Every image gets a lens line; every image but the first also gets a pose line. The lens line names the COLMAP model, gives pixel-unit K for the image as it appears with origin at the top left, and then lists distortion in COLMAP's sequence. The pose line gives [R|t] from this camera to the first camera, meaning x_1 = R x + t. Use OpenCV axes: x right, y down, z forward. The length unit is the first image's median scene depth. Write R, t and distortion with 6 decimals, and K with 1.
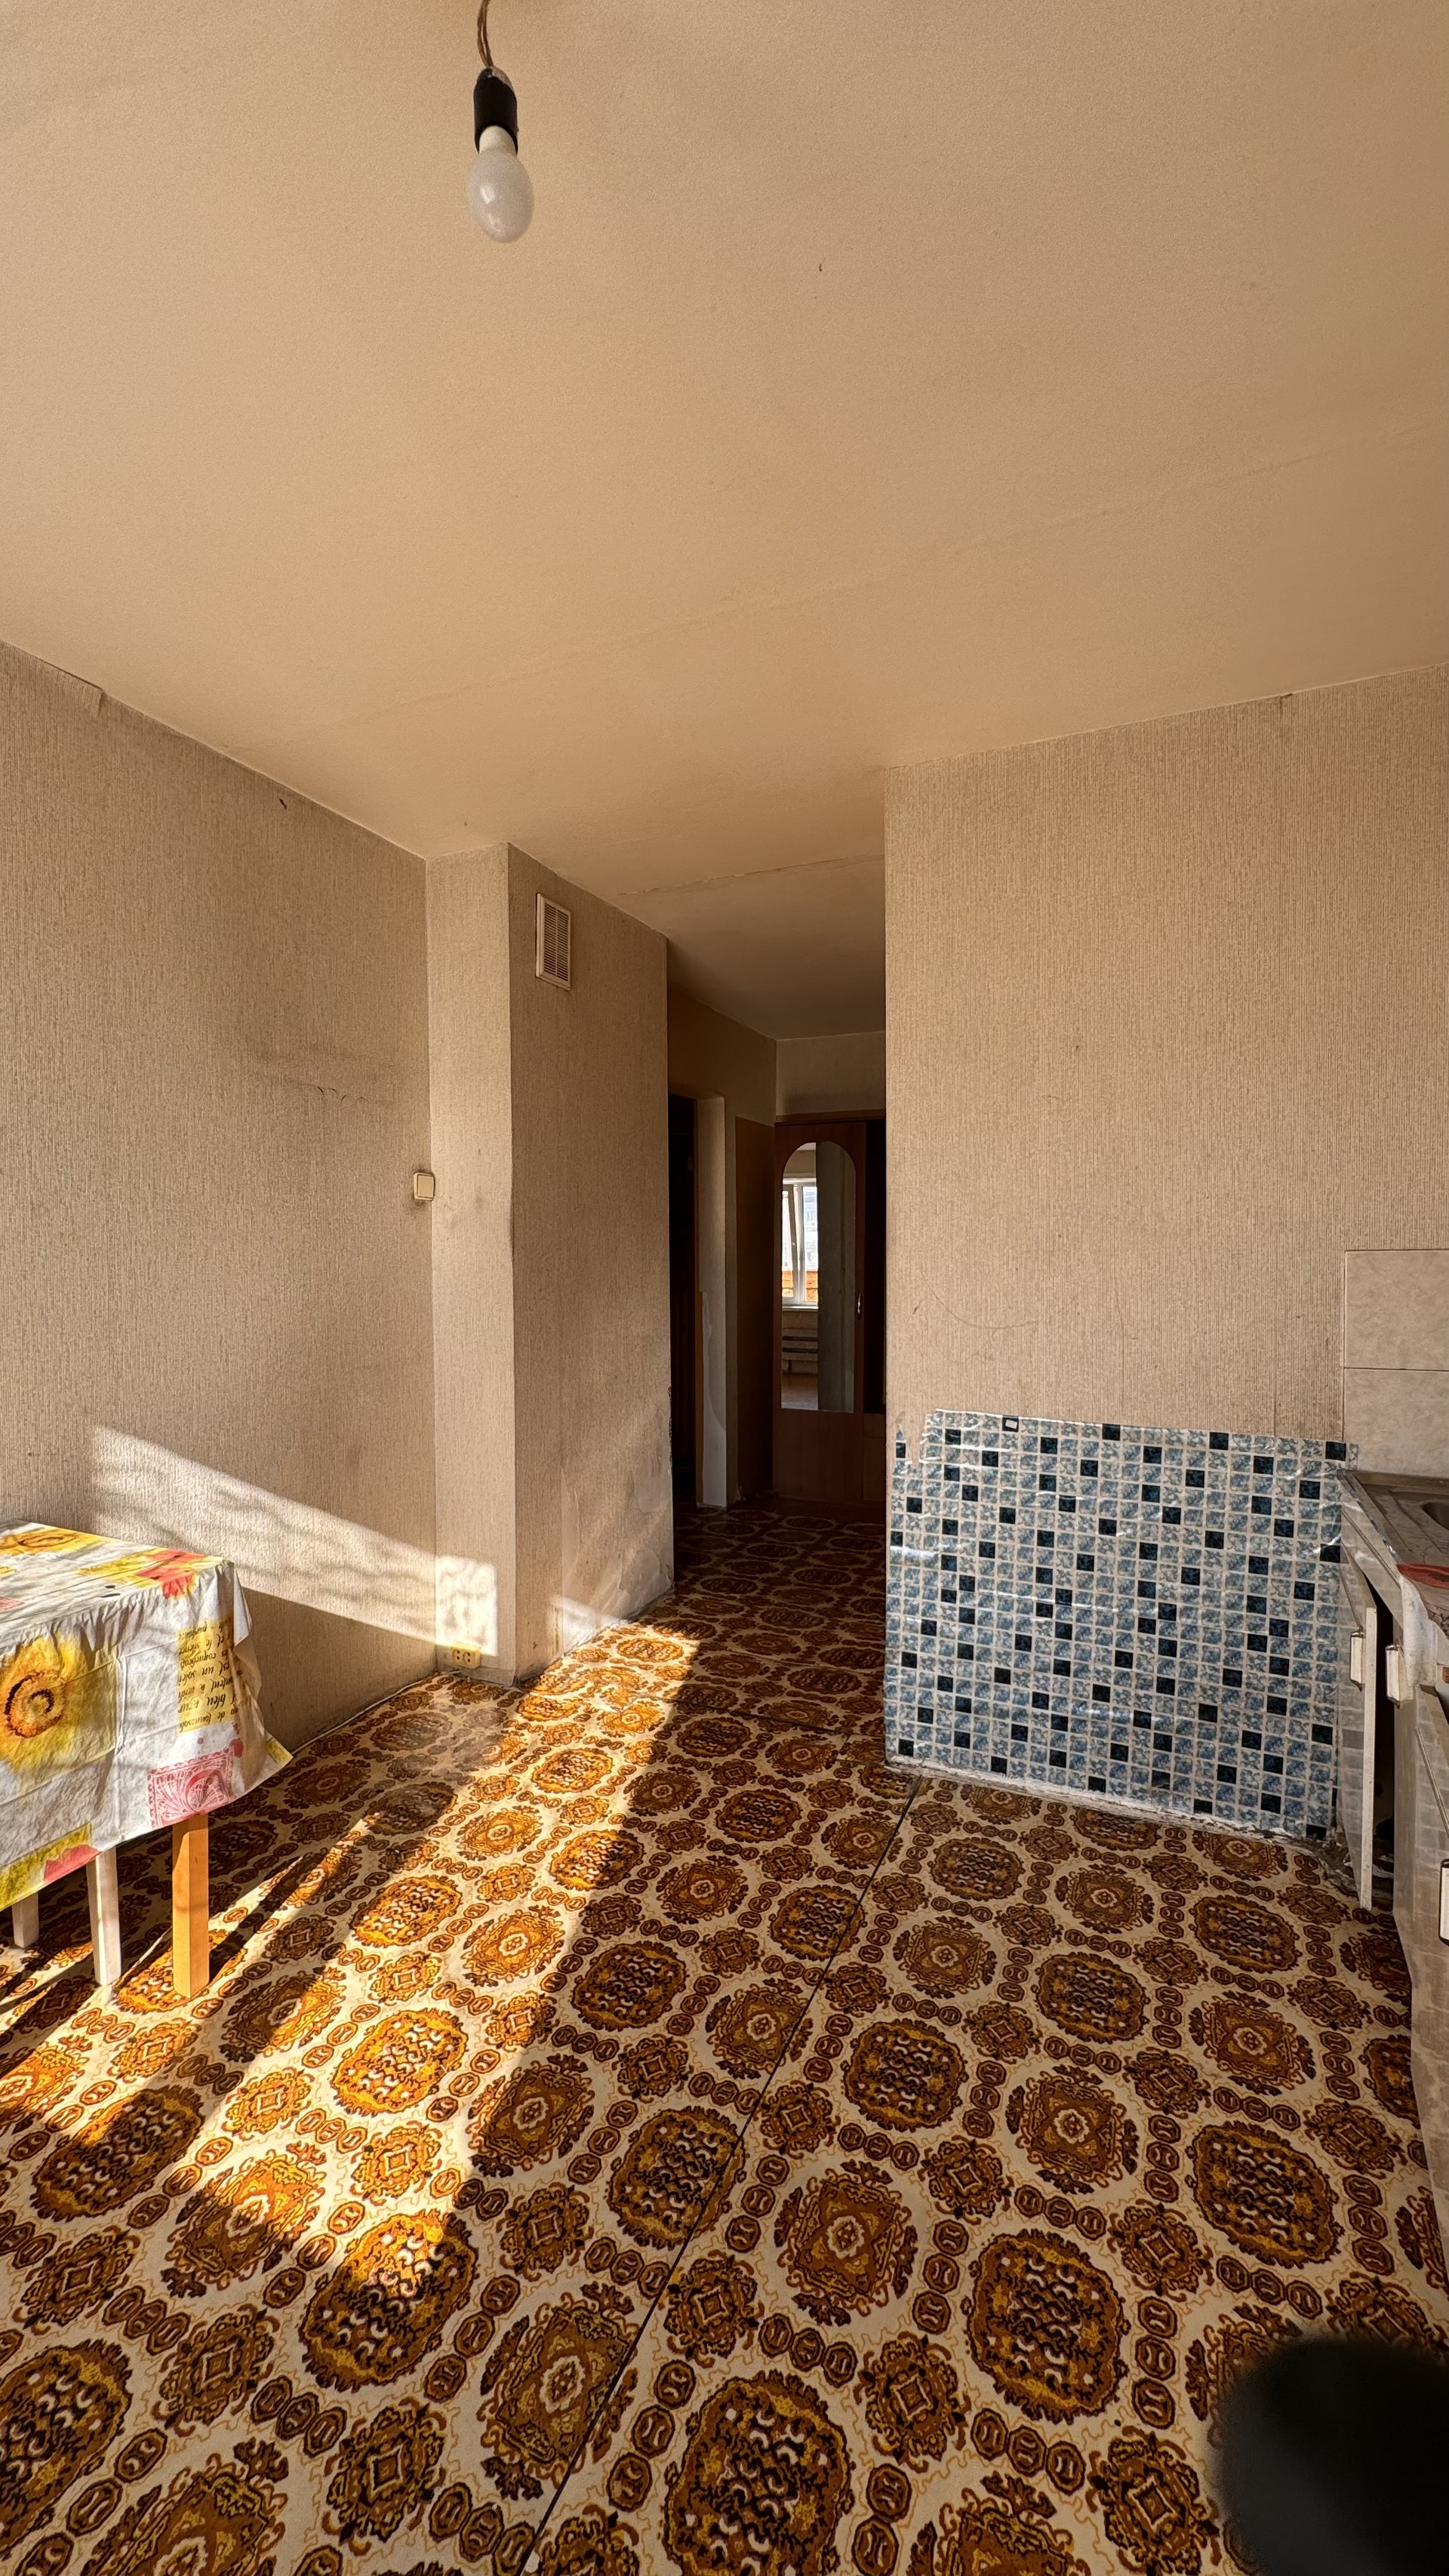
lens RADIAL K [[1028.5, 0, 727.9], [0, 1028.5, 1281.9], [0, 0, 1]] dist [-0.003467, 0.000480]
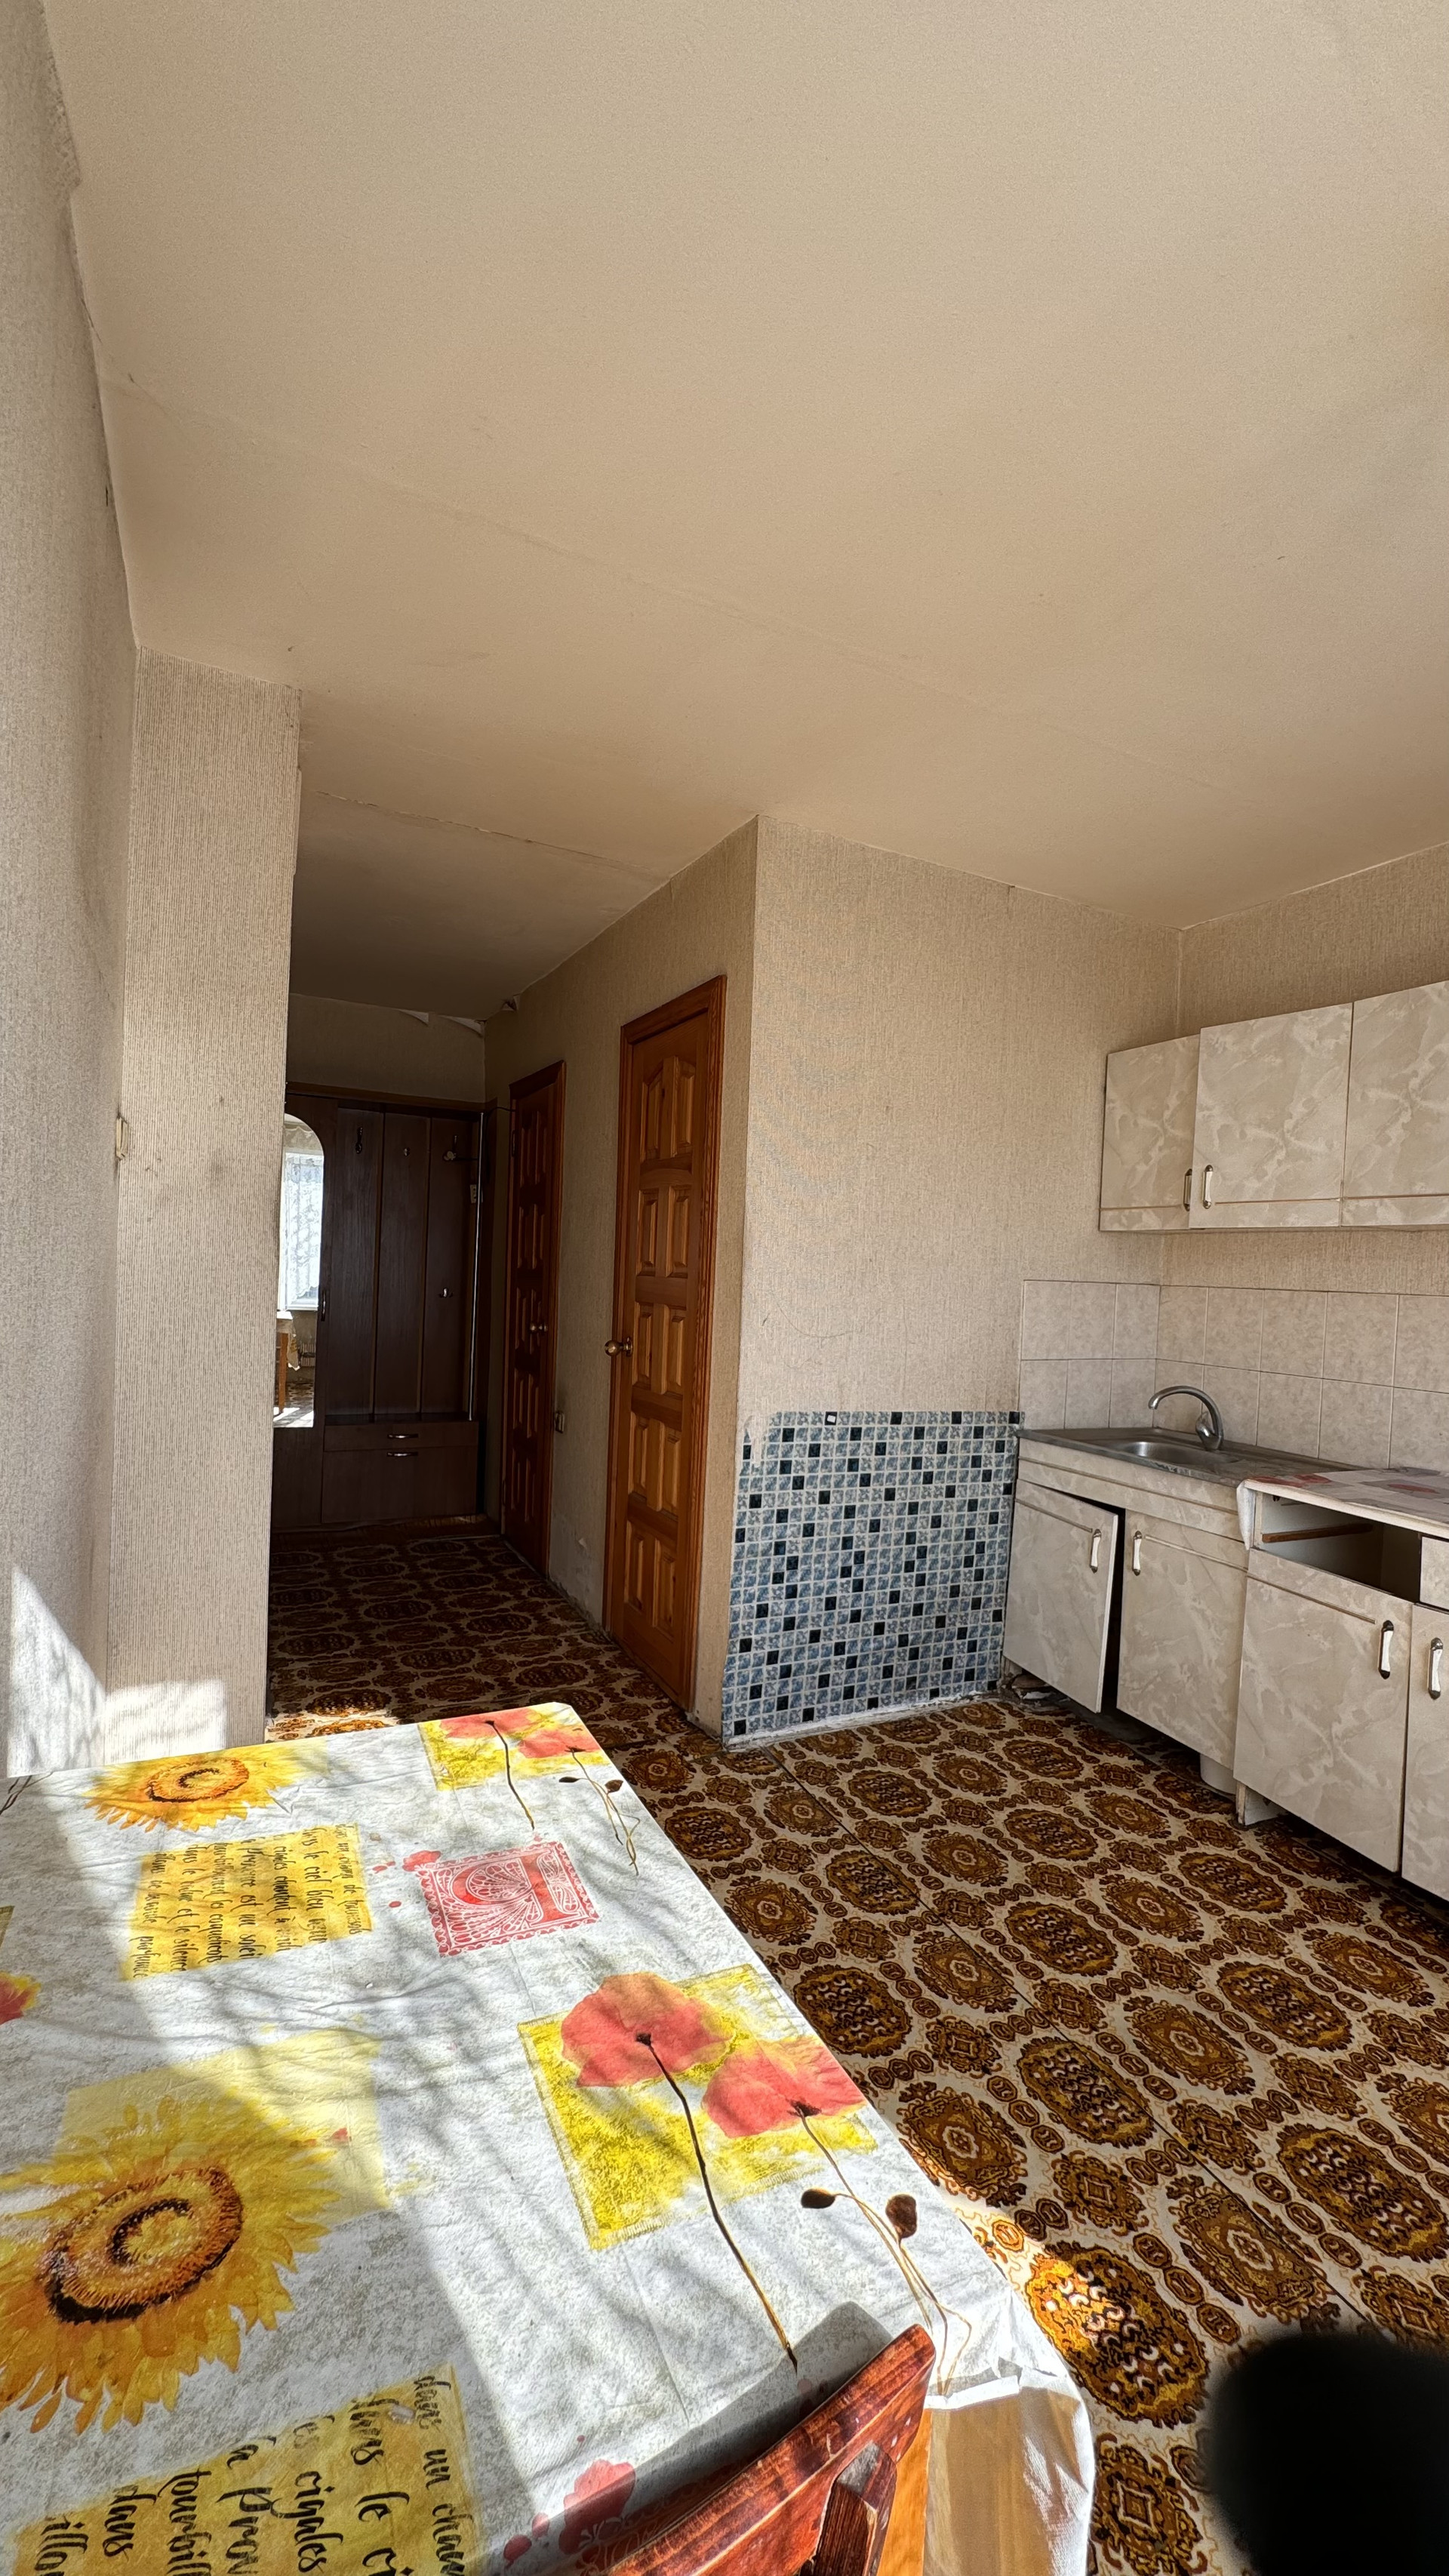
lens RADIAL K [[1028.5, 0, 727.9], [0, 1028.5, 1281.9], [0, 0, 1]] dist [-0.003467, 0.000480]
pose [[0.637340, 0.018159, 0.770369, -0.746504], [-0.028341, 0.999598, -0.000116, -0.014801], [-0.770062, -0.021759, 0.637598, 0.369027]]
